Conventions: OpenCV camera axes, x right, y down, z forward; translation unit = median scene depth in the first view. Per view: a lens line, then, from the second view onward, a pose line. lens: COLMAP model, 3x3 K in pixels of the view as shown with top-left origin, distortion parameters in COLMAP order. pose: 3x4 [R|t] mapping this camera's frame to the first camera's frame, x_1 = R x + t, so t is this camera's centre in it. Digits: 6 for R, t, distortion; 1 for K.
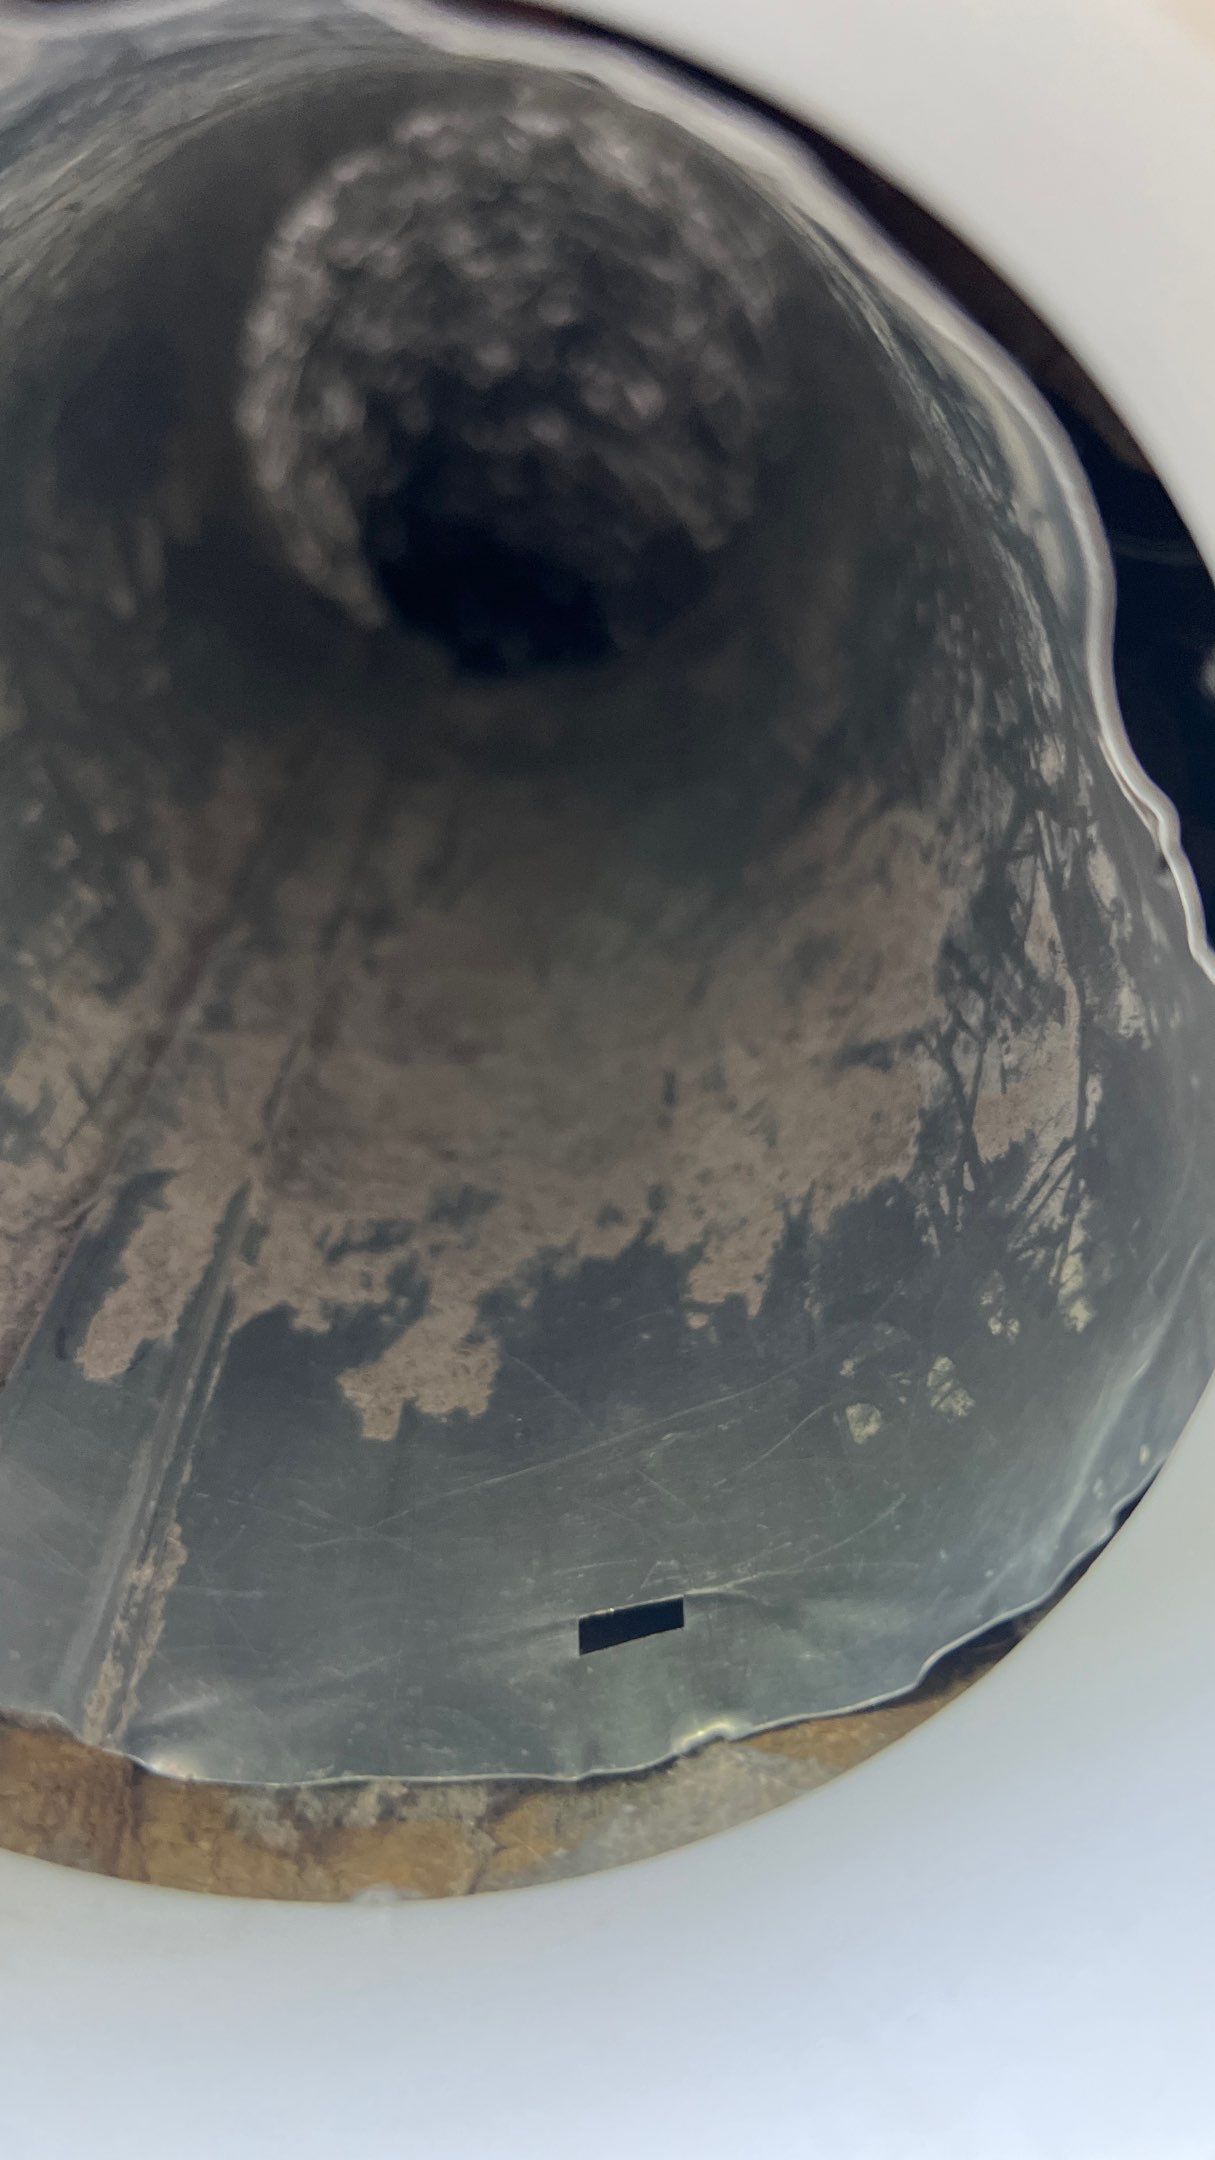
lens RADIAL K [[1596.1, 0, 607.5], [0, 1596.1, 1080.0], [0, 0, 1]] dist [0.066001, -0.228520]
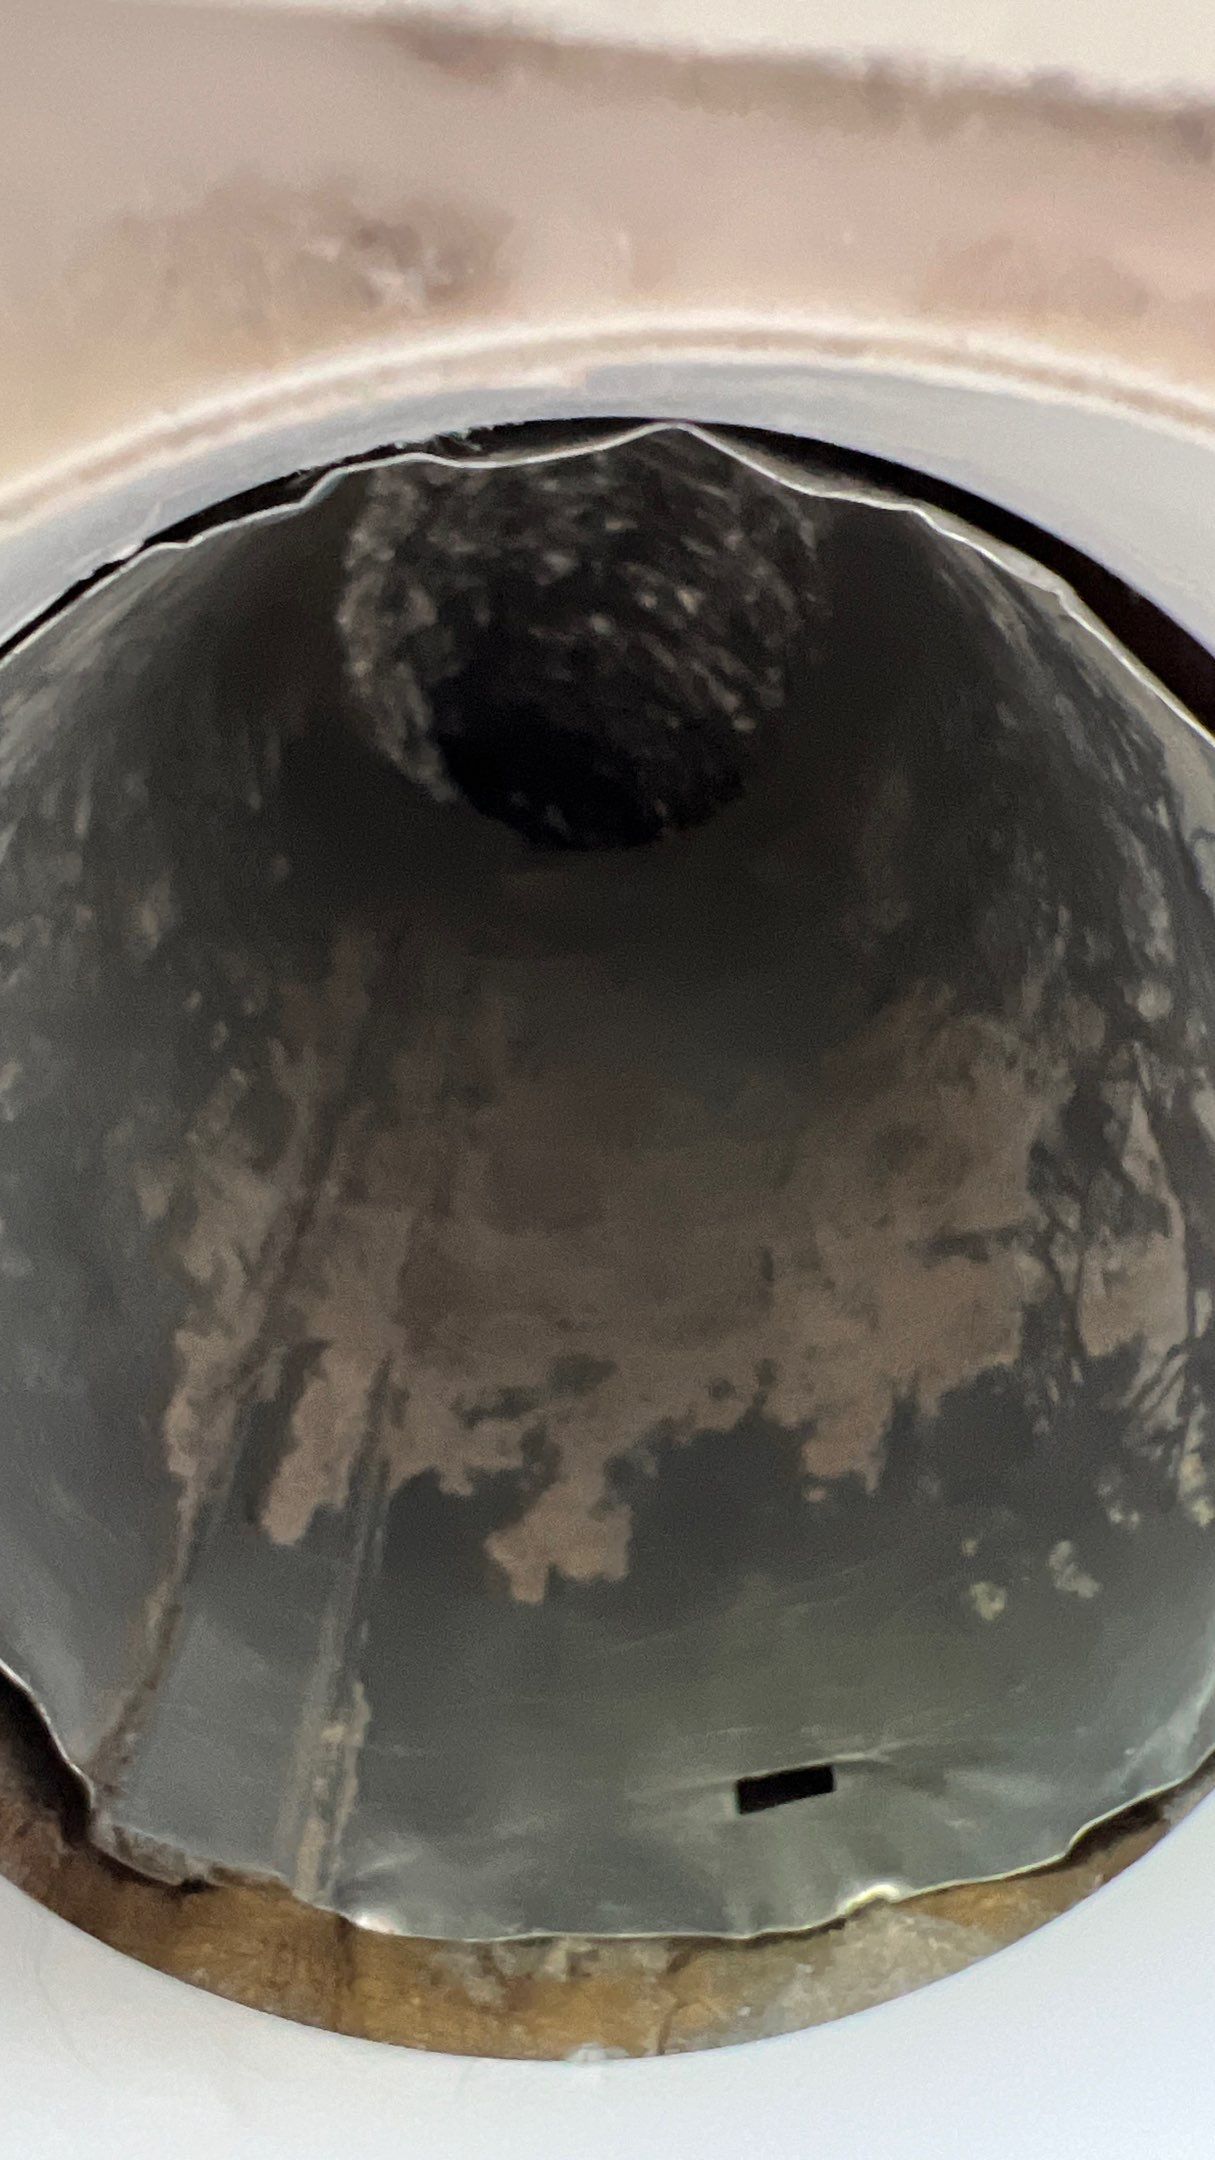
lens RADIAL K [[1543.8, 0, 607.5], [0, 1543.8, 1080.0], [0, 0, 1]] dist [-0.001239, 0.003146]
pose [[0.999558, 0.025175, 0.015810, -0.111222], [-0.023901, 0.996810, -0.076148, -0.047342], [-0.017677, 0.075737, 0.996971, -0.066079]]
